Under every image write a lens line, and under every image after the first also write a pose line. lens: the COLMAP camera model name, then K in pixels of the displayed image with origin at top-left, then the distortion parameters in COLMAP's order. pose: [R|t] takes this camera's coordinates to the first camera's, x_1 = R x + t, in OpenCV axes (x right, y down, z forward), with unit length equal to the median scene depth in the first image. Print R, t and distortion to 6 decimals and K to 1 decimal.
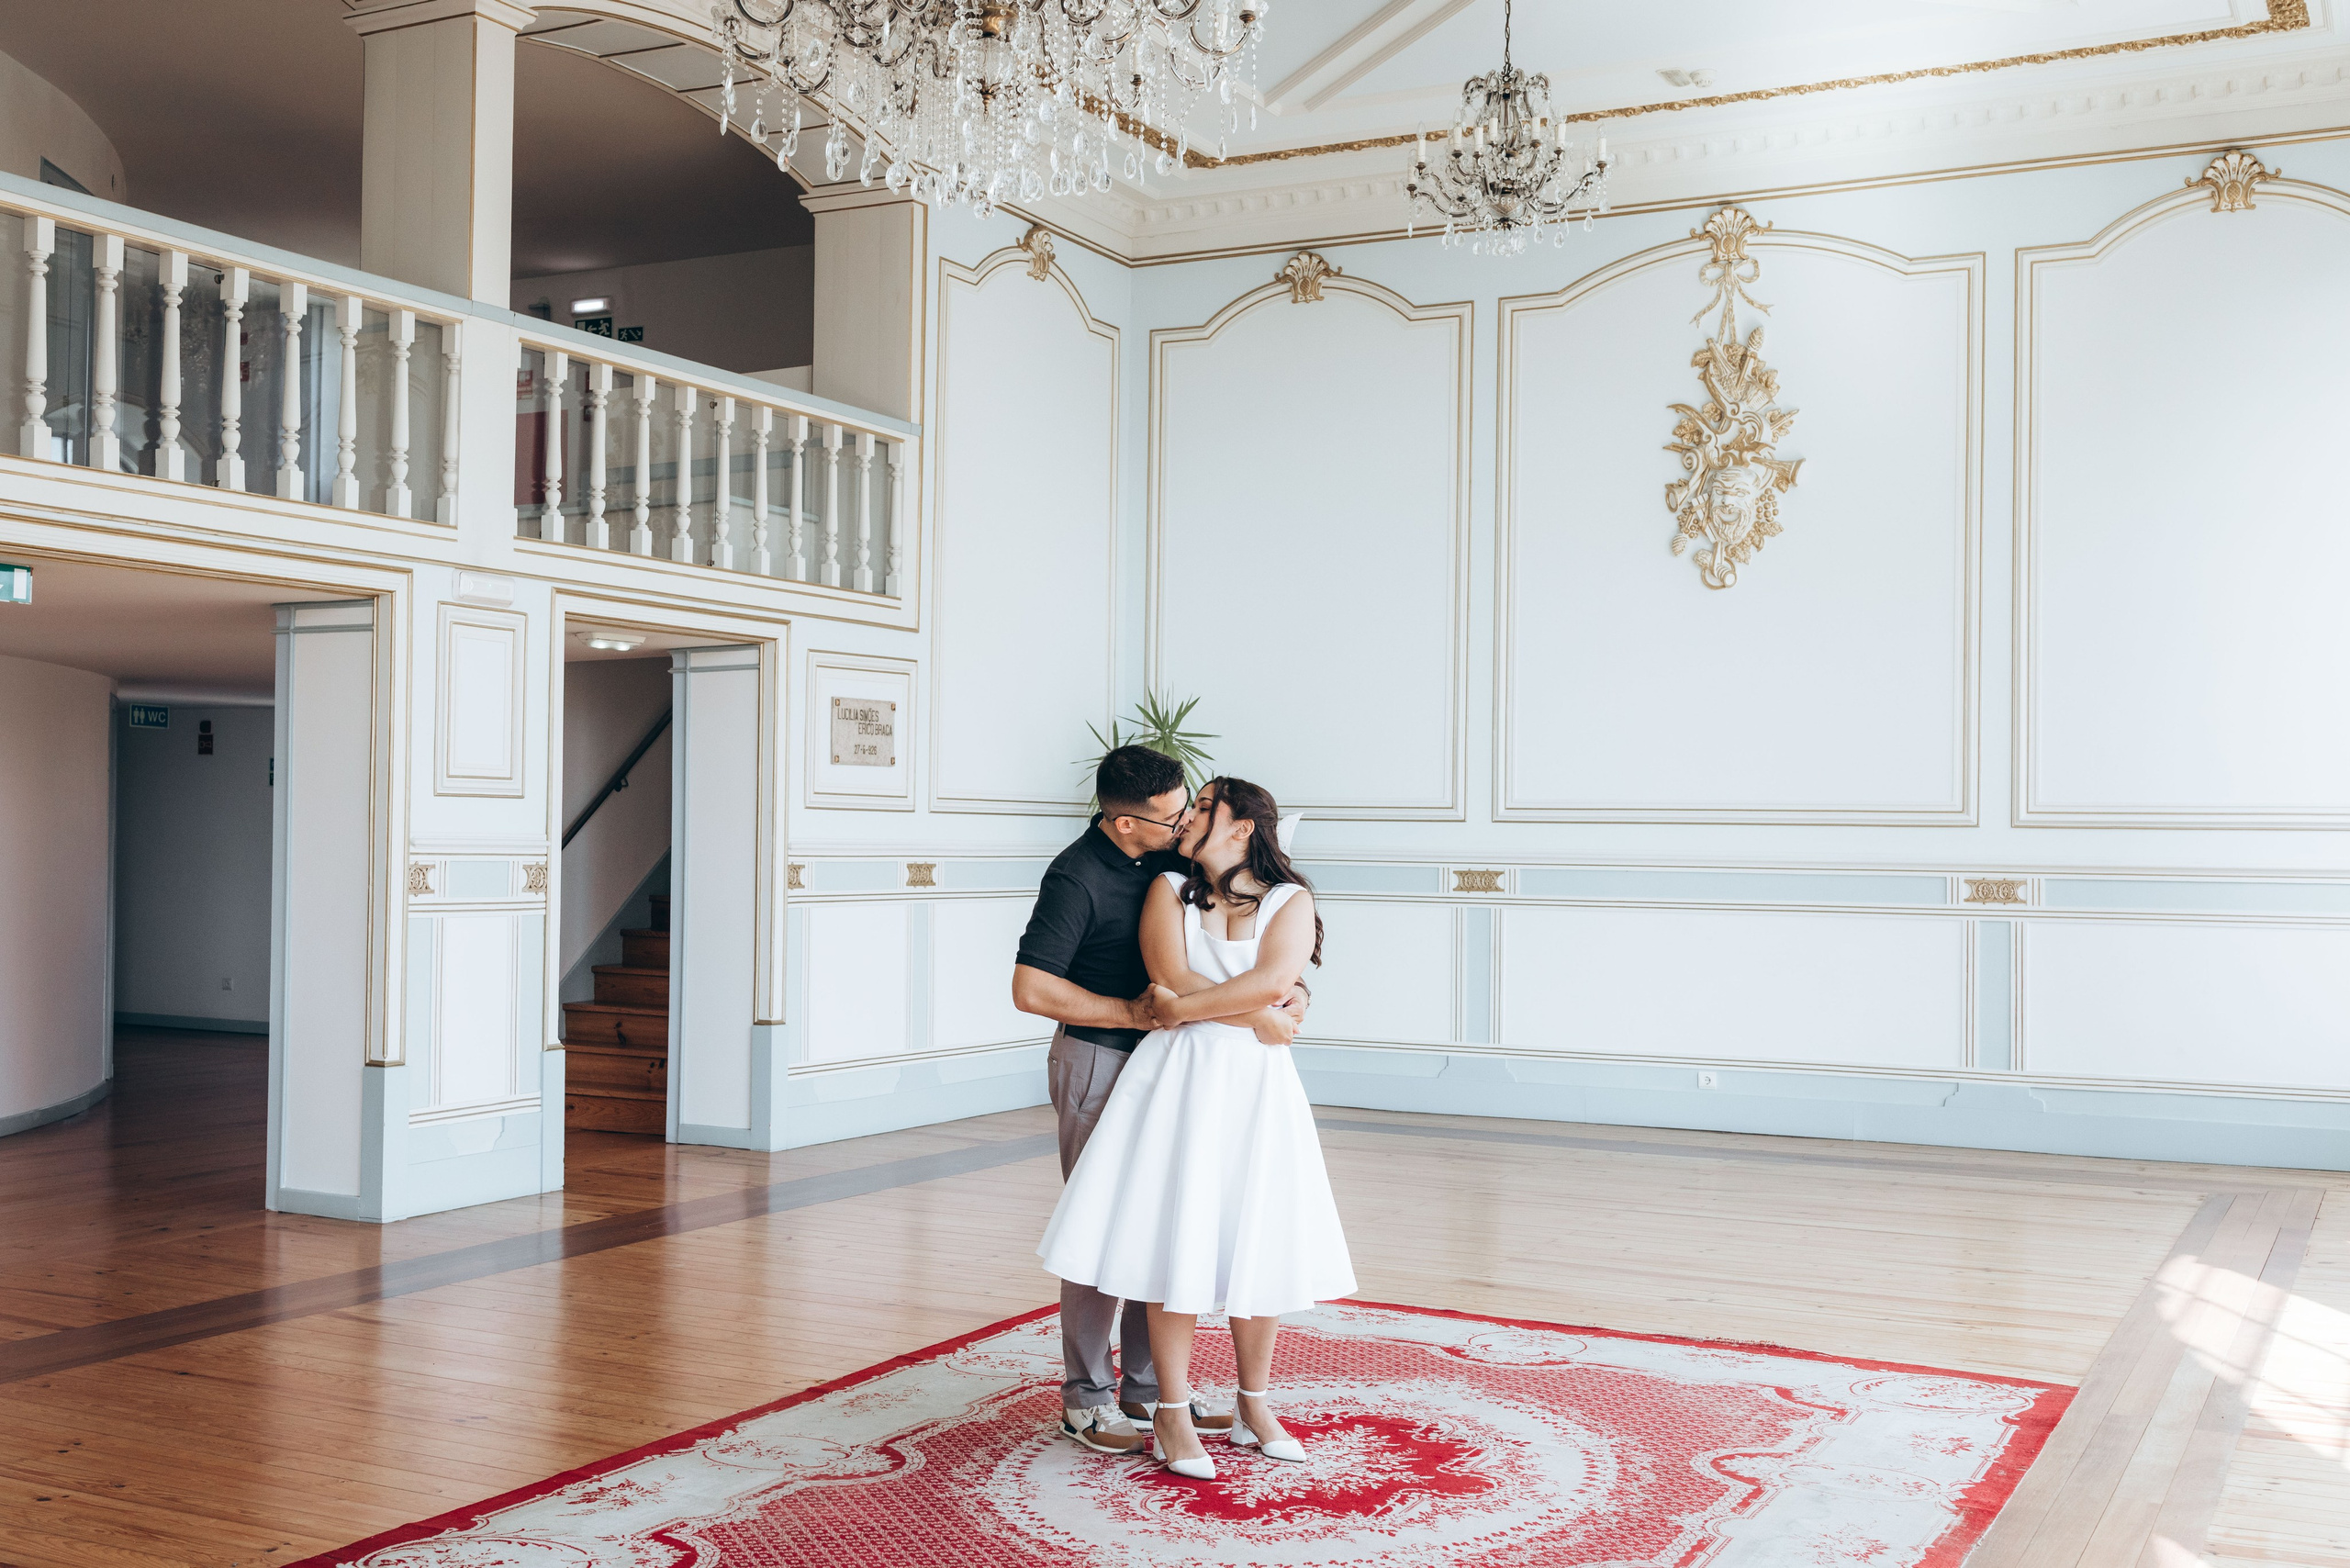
lens RADIAL K [[2584.4, 0, 1036.3], [0, 2584.4, 798.1], [0, 0, 1]] dist [0.016775, -0.027666]
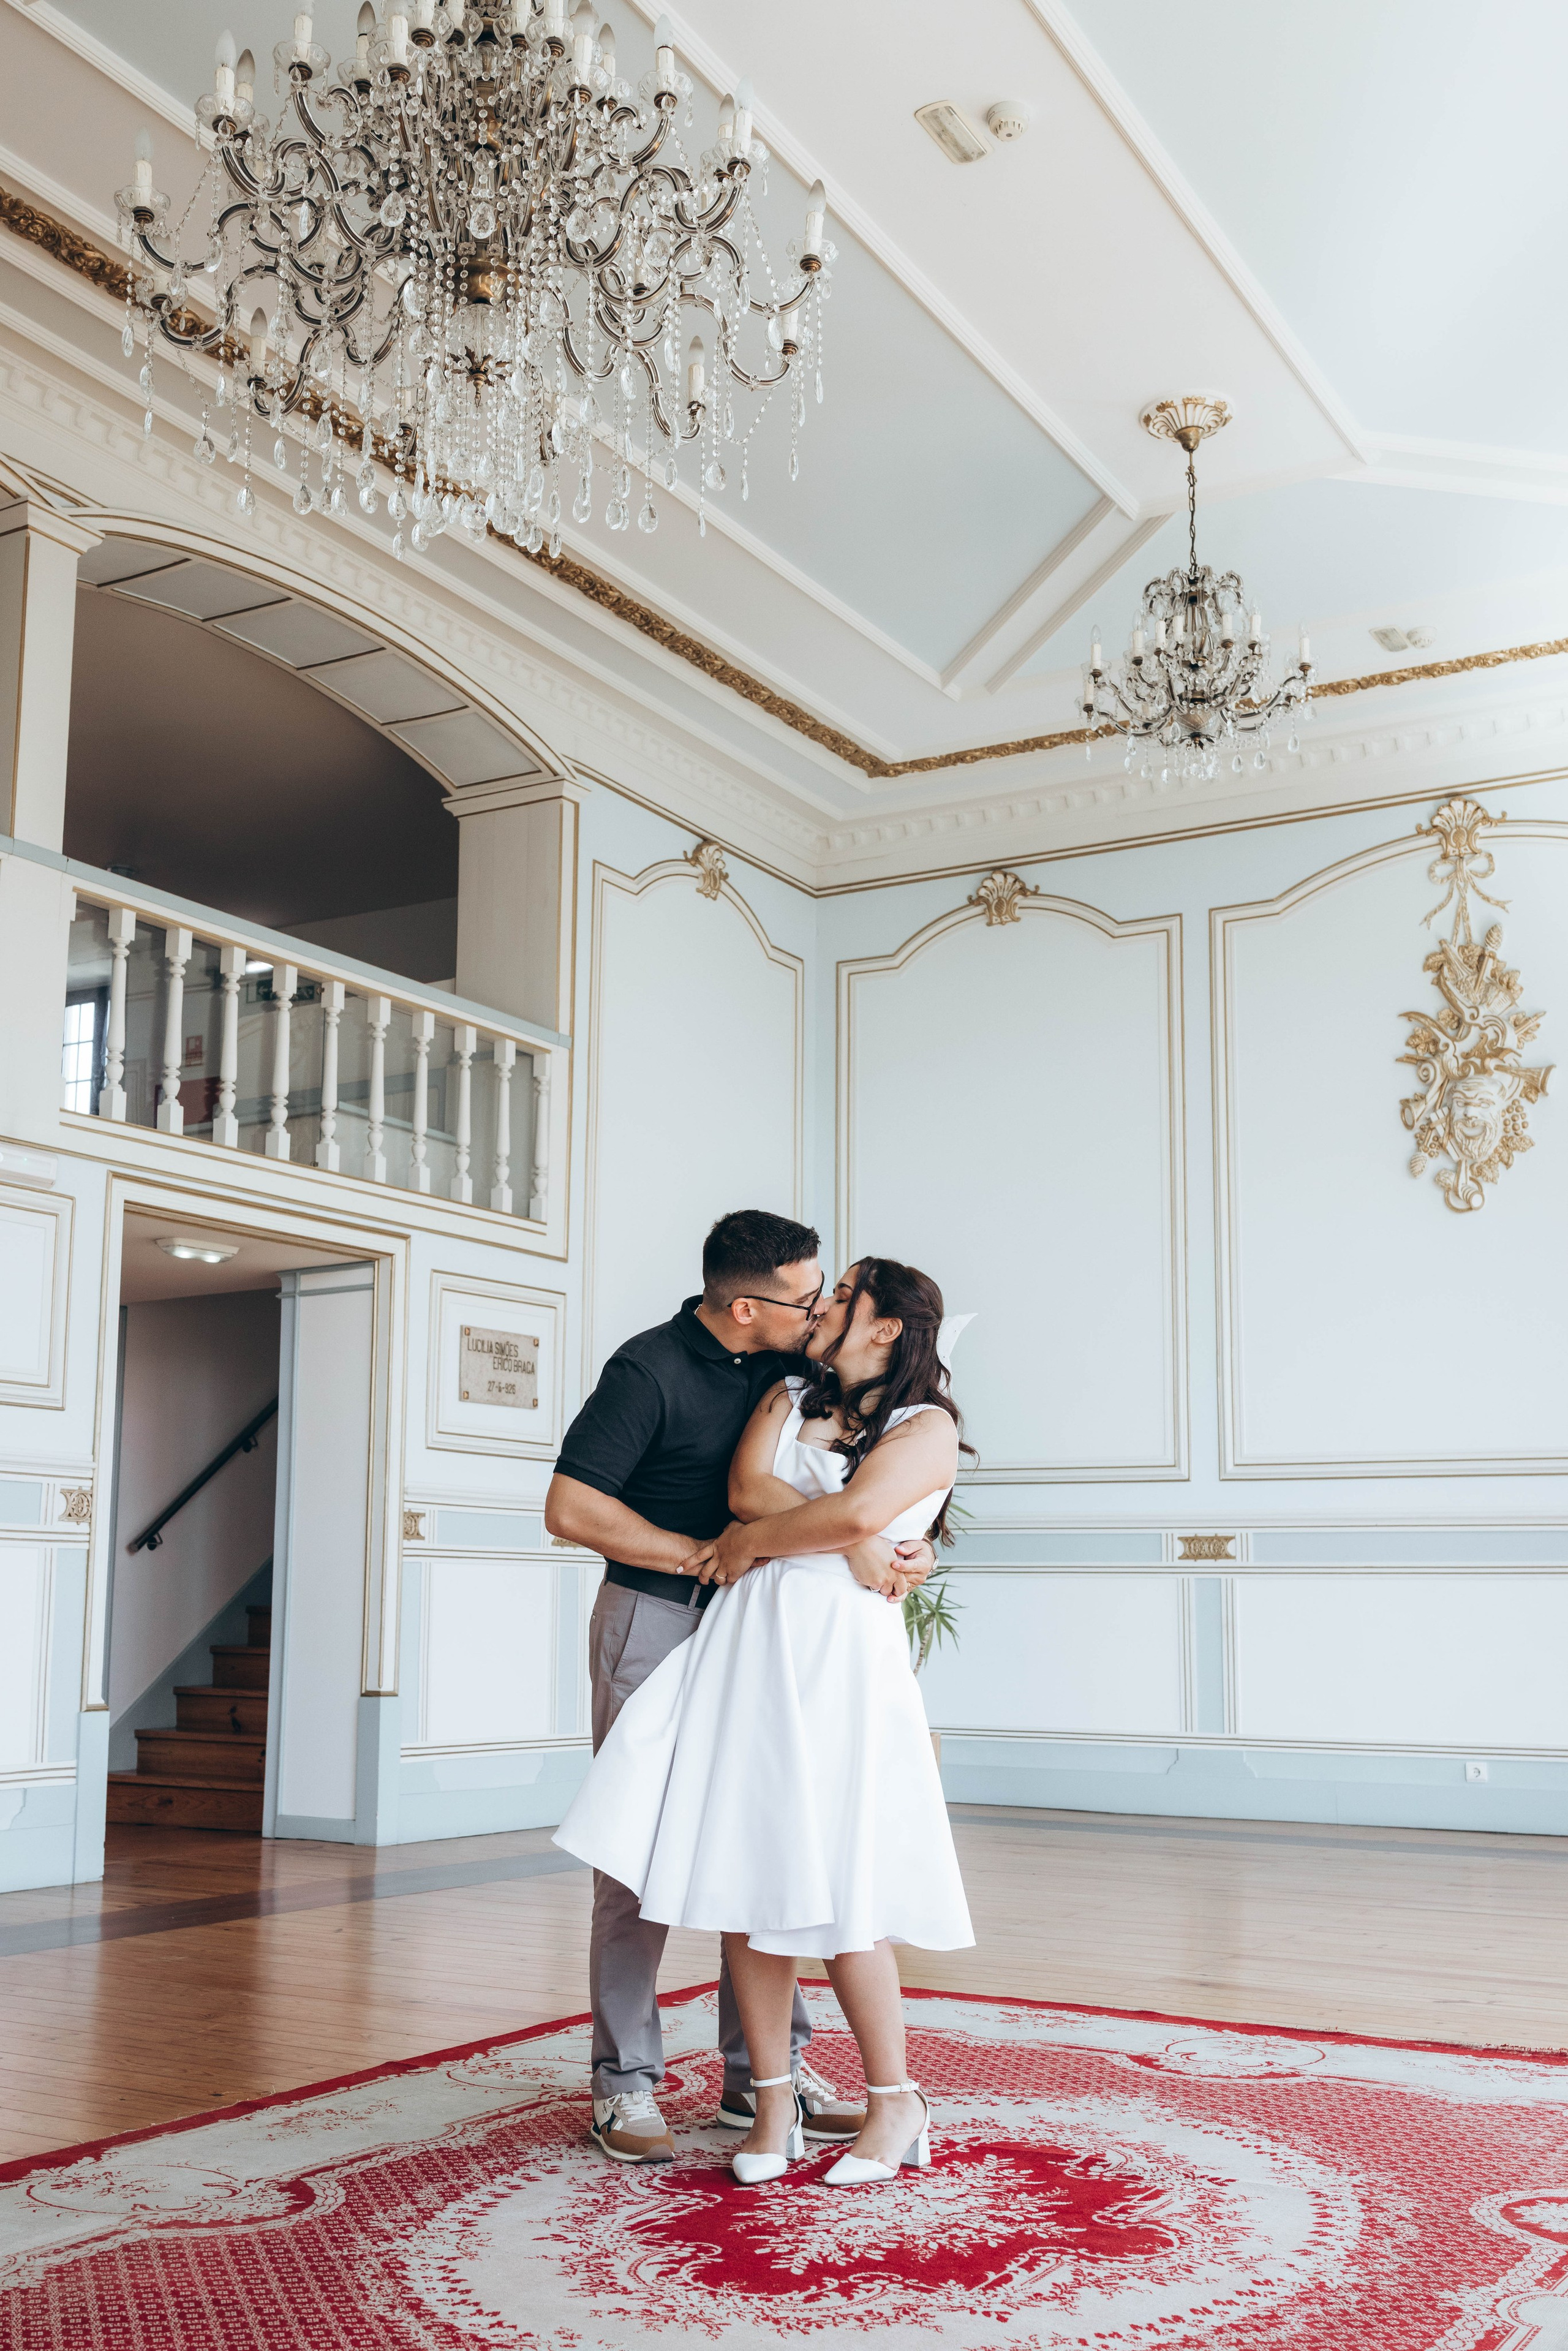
lens RADIAL K [[2437.4, 0, 726.7], [0, 2437.4, 1259.2], [0, 0, 1]] dist [0.013152, -0.025465]
pose [[0.999237, -0.009505, -0.037887, 0.053171], [0.004478, 0.991420, -0.130639, 0.057997], [0.038803, 0.130370, 0.990706, 0.205072]]
